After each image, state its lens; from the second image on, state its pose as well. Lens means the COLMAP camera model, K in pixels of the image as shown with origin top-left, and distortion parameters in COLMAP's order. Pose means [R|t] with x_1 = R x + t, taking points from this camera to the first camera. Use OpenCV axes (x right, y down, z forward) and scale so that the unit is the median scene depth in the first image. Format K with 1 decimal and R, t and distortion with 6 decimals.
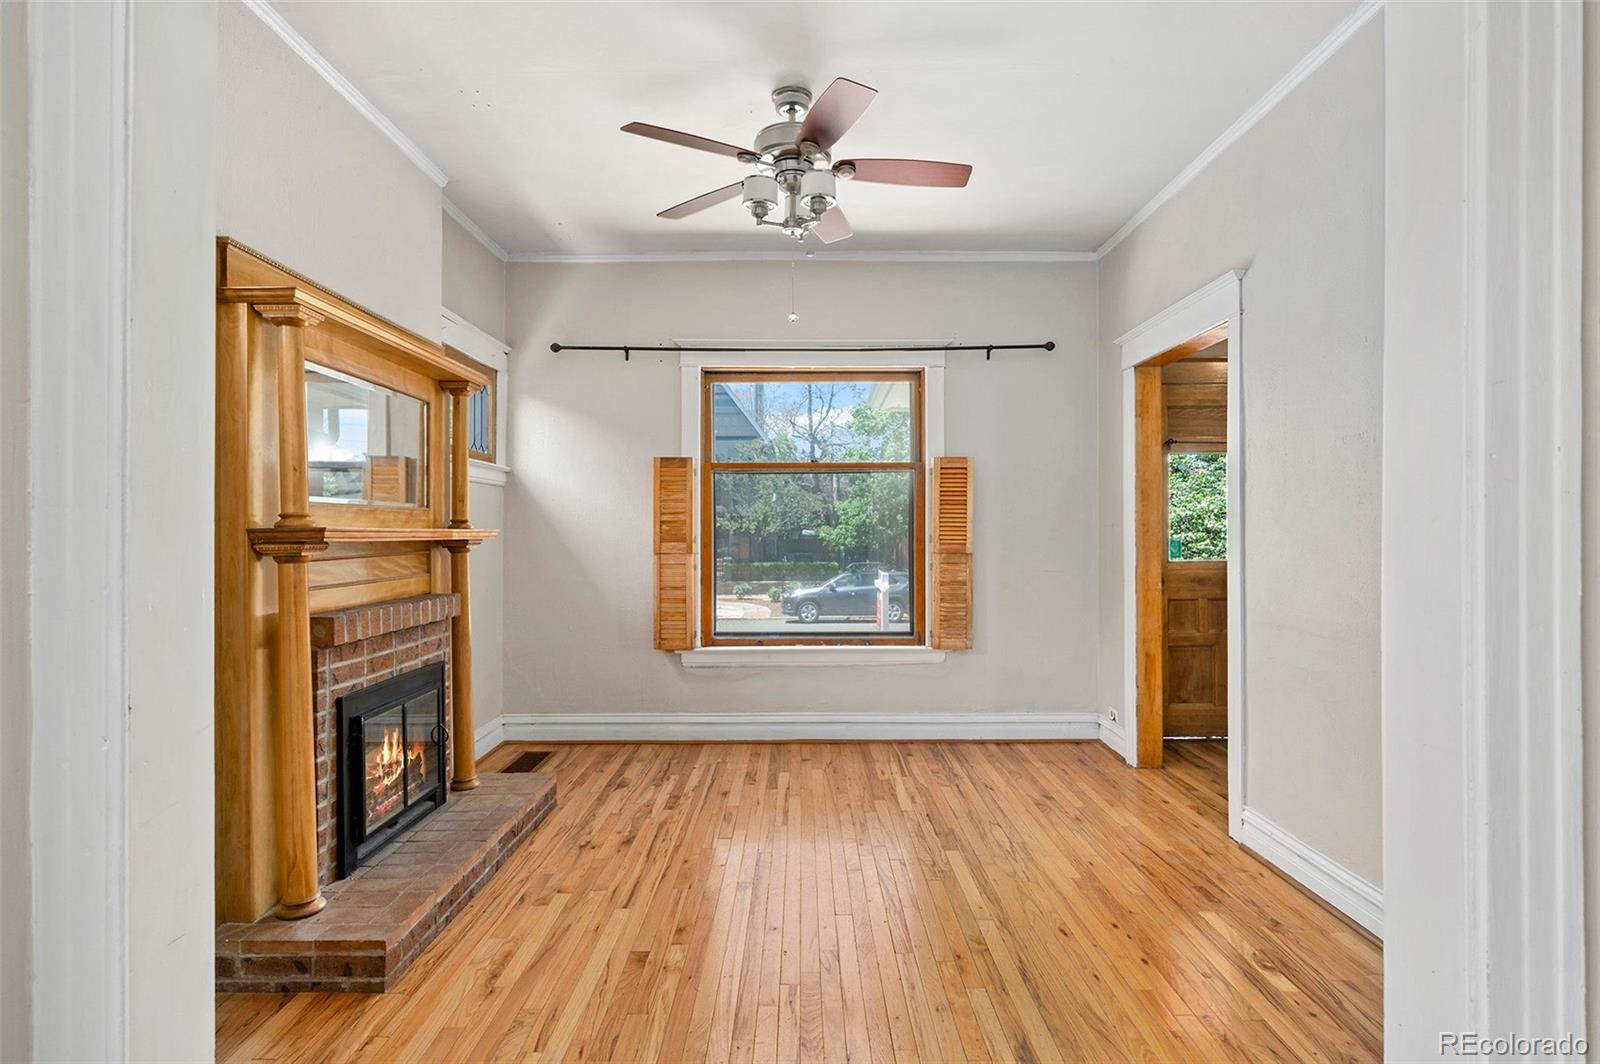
lens RADIAL K [[788.4, 0, 800.0], [0, 788.4, 532.0], [0, 0, 1]] dist [0.001873, 0.000123]
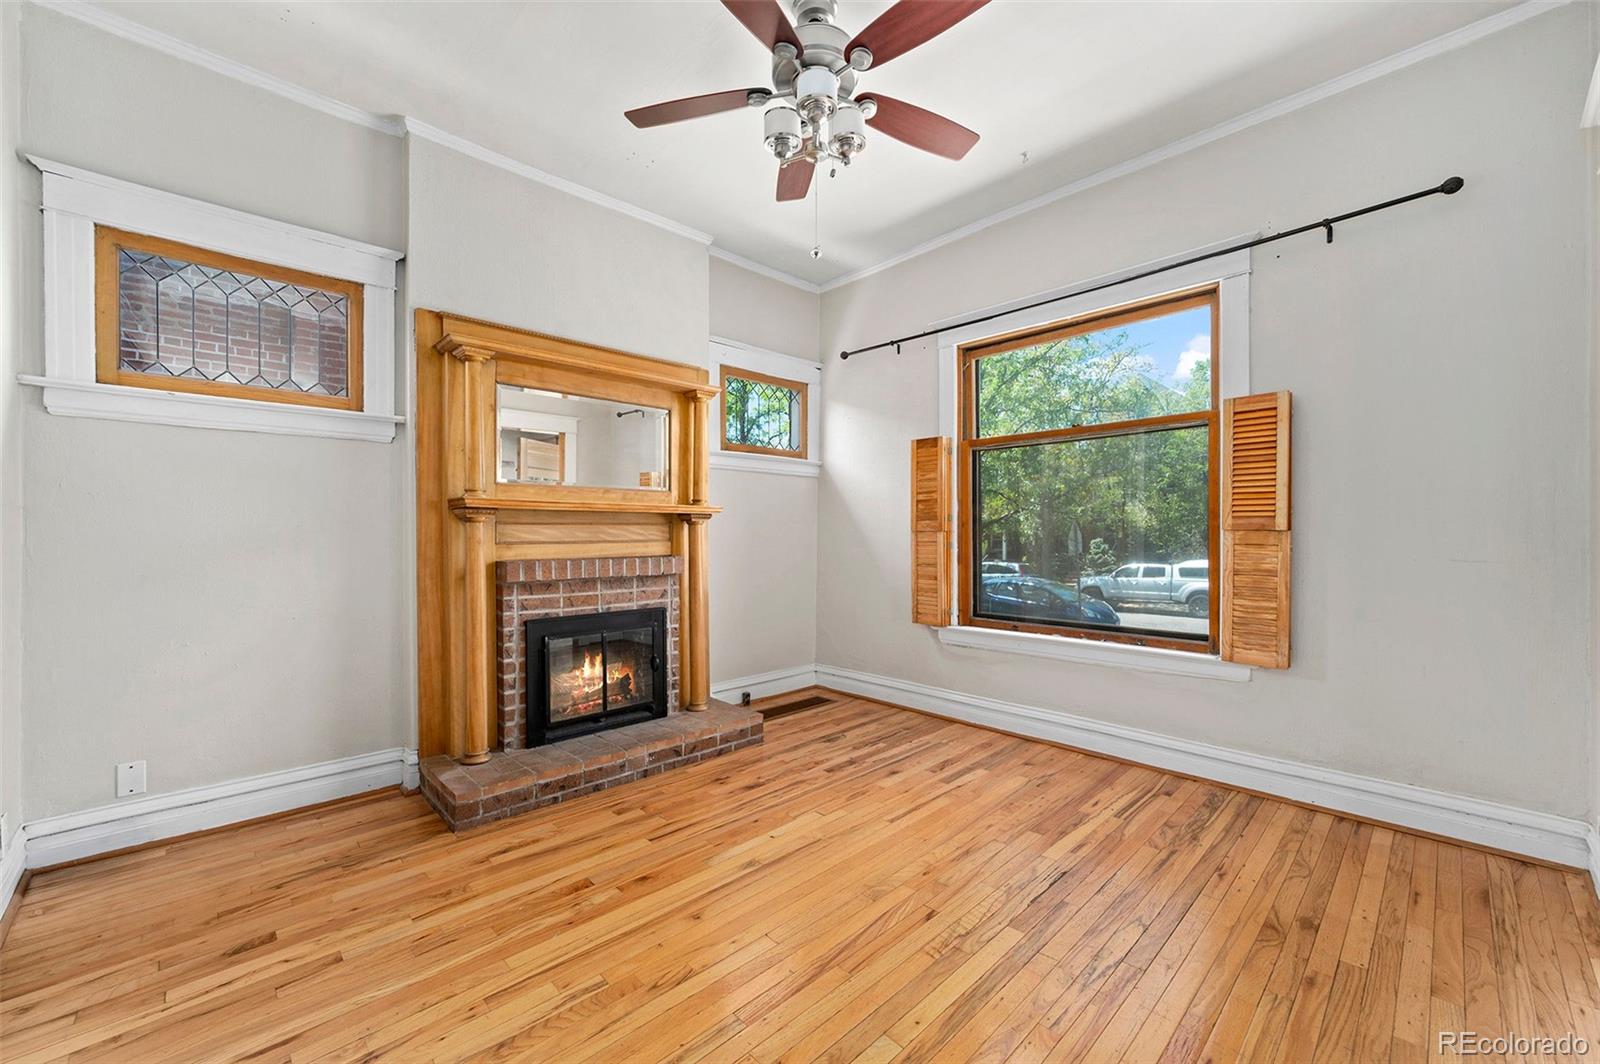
lens RADIAL K [[623.6, 0, 807.4], [0, 623.6, 535.4], [0, 0, 1]] dist [-0.000436, -0.000194]
pose [[0.699781, 0.002873, -0.714351, 0.356120], [-0.000628, 0.999994, 0.003407, 0.033828], [0.714357, -0.001935, 0.699779, 0.361479]]
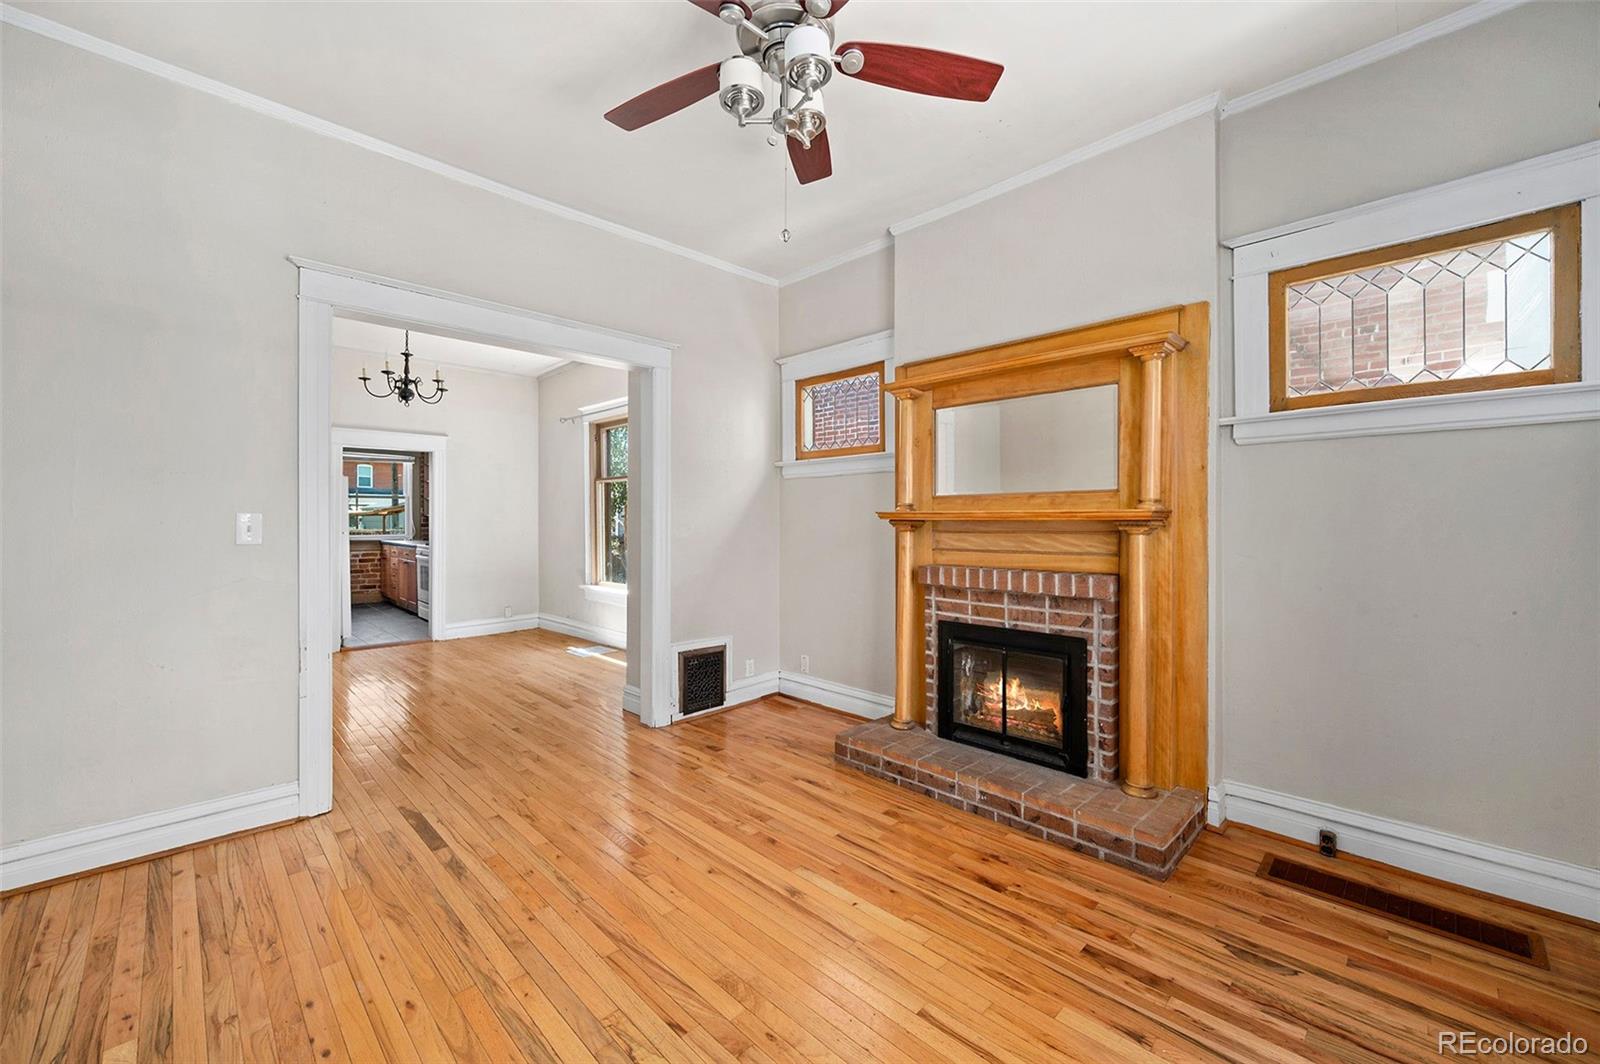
lens RADIAL K [[636.7, 0, 807.7], [0, 636.7, 524.7], [0, 0, 1]] dist [0.000210, -0.000171]
pose [[-0.700132, 0.005096, -0.713995, 0.311582], [-0.000341, 0.999972, 0.007471, 0.007565], [0.714013, 0.005474, -0.700111, 1.061002]]
